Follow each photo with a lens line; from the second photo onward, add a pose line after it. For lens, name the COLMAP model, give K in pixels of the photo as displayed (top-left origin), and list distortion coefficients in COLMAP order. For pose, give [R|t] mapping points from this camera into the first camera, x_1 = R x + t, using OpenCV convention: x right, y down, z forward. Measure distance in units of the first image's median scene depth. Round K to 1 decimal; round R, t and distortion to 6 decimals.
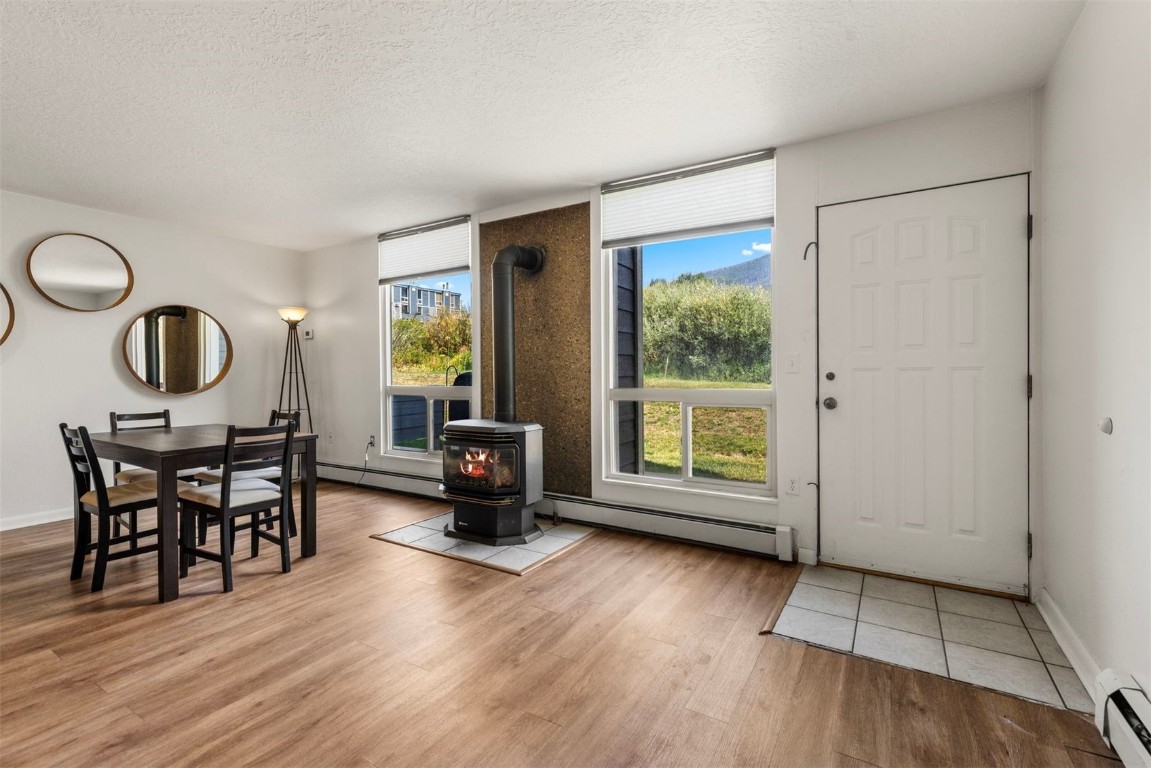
lens RADIAL K [[513.6, 0, 577.0], [0, 513.6, 377.3], [0, 0, 1]] dist [0.005320, -0.000255]
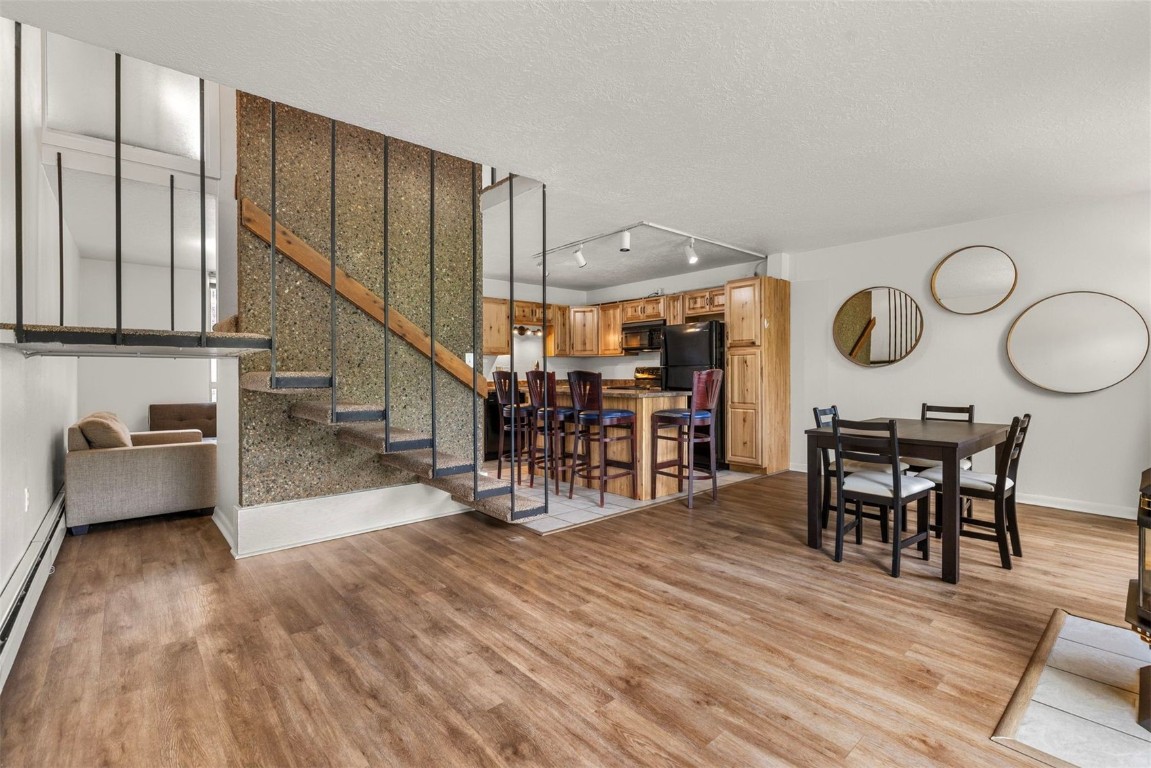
lens RADIAL K [[513.6, 0, 577.0], [0, 513.6, 377.3], [0, 0, 1]] dist [0.005320, -0.000255]
pose [[-0.296760, 0.013339, -0.954859, 0.516718], [-0.005140, 0.999866, 0.015565, -0.004993], [0.954938, 0.009527, -0.296652, 0.708057]]
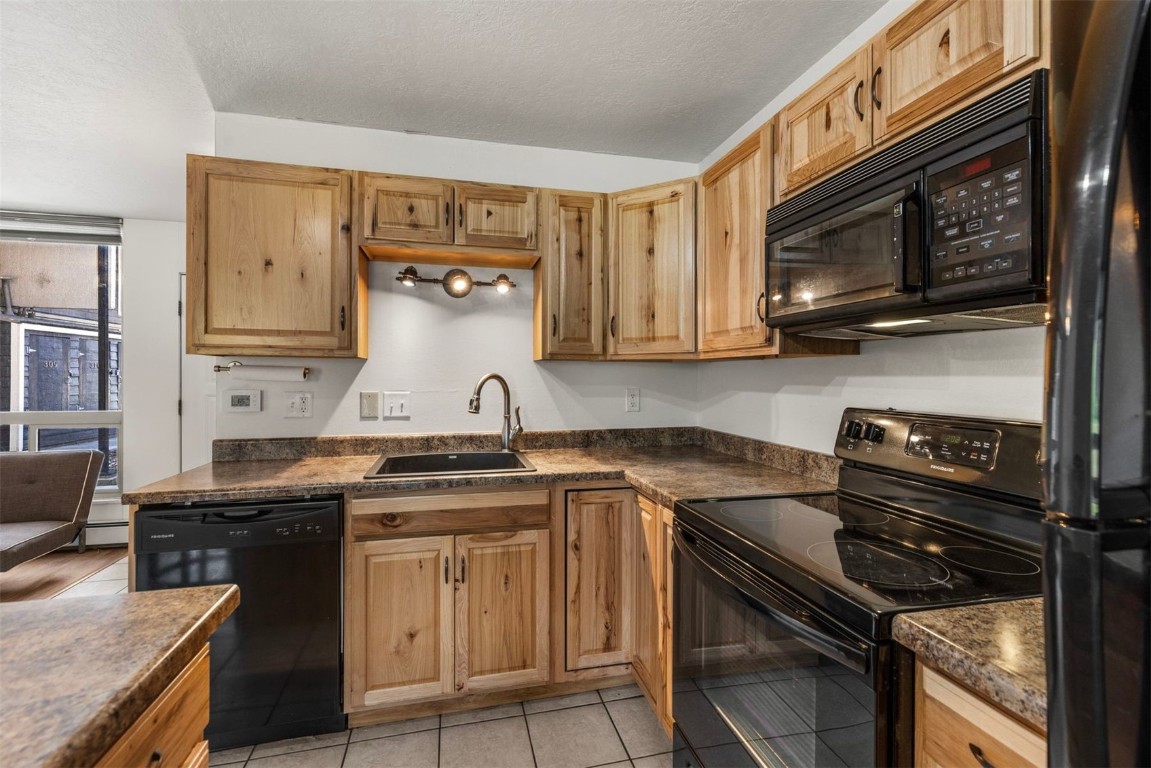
lens RADIAL K [[513.6, 0, 577.0], [0, 513.6, 377.3], [0, 0, 1]] dist [0.005320, -0.000255]
pose [[-0.701677, 0.003253, -0.712488, -1.396477], [-0.009516, 0.999858, 0.013937, -0.055065], [0.712432, 0.016559, -0.701546, 0.417526]]
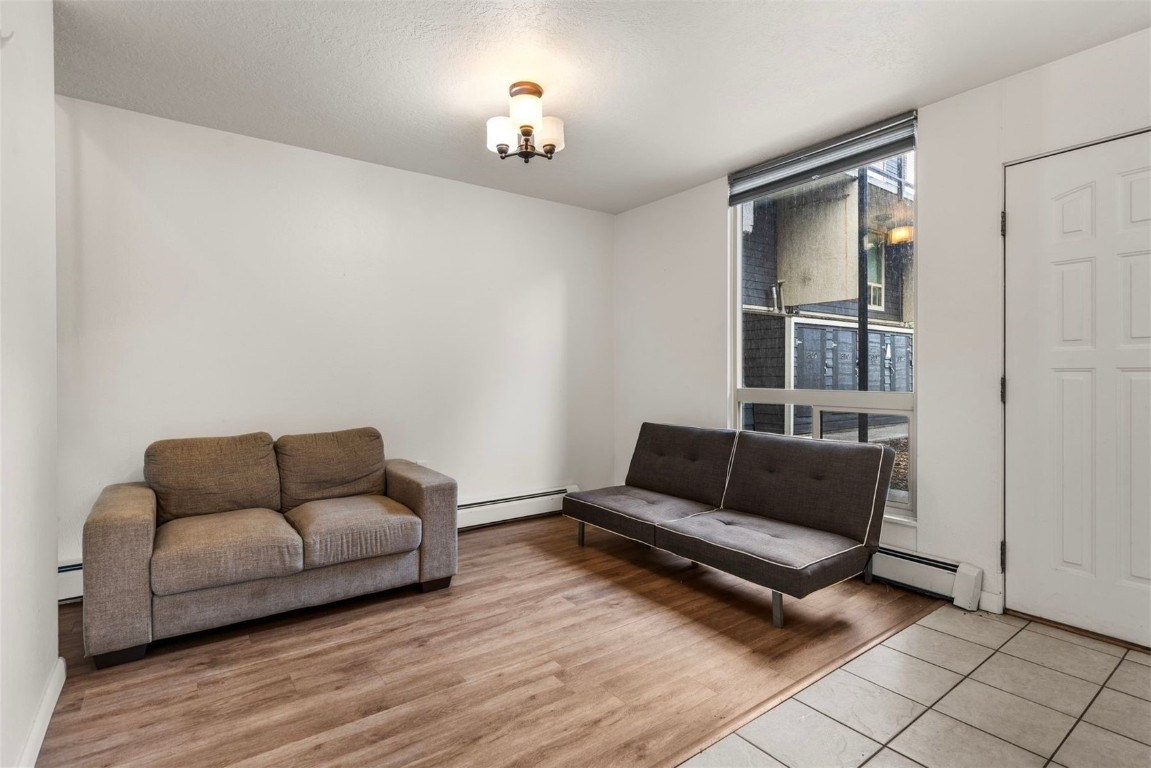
lens RADIAL K [[558.6, 0, 576.7], [0, 558.6, 375.9], [0, 0, 1]] dist [0.000061, -0.000516]
pose [[-0.926371, 0.003281, 0.376598, -1.338692], [0.008321, 0.999896, 0.011758, 0.015025], [-0.376520, 0.014026, -0.926302, -0.205765]]
